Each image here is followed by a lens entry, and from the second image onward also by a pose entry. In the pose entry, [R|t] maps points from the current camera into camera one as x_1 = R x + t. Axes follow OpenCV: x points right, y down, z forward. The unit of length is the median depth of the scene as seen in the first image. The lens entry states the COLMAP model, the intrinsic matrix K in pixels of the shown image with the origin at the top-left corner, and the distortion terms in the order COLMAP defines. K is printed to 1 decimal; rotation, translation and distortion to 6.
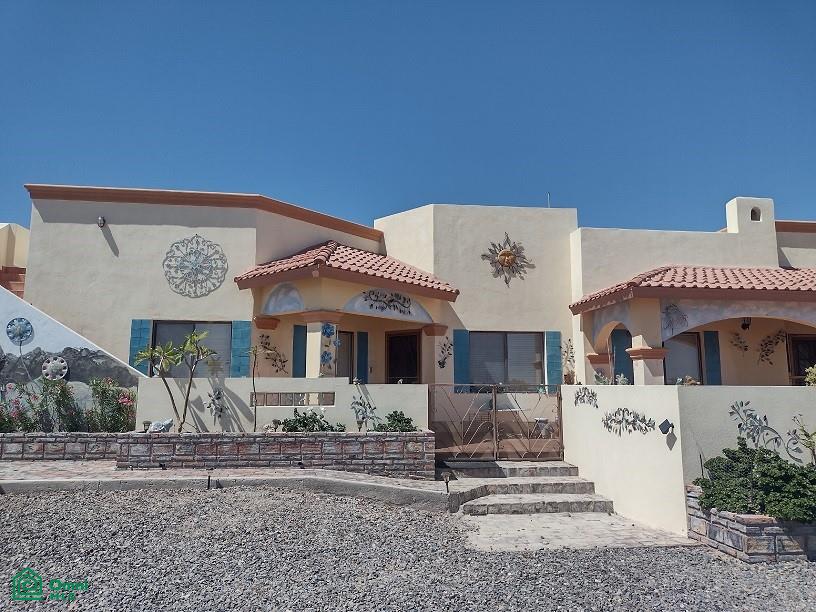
lens RADIAL K [[609.6, 0, 405.2], [0, 609.6, 308.1], [0, 0, 1]] dist [0.080280, -0.114140]
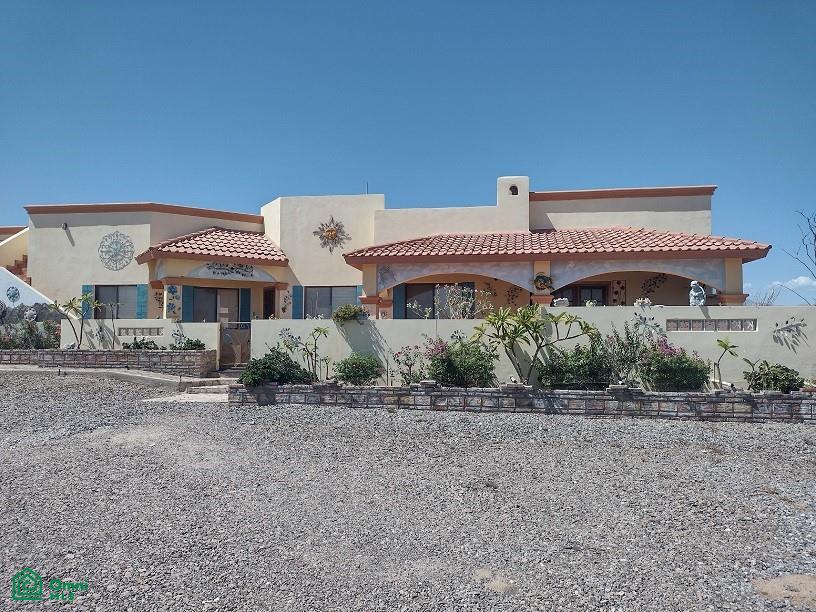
lens RADIAL K [[609.6, 0, 405.2], [0, 609.6, 308.1], [0, 0, 1]] dist [0.080280, -0.114140]
pose [[0.964718, -0.013431, -0.262943, 0.812735], [0.036344, 0.995931, 0.082469, -0.024467], [0.260765, -0.089116, 0.961280, -0.366966]]
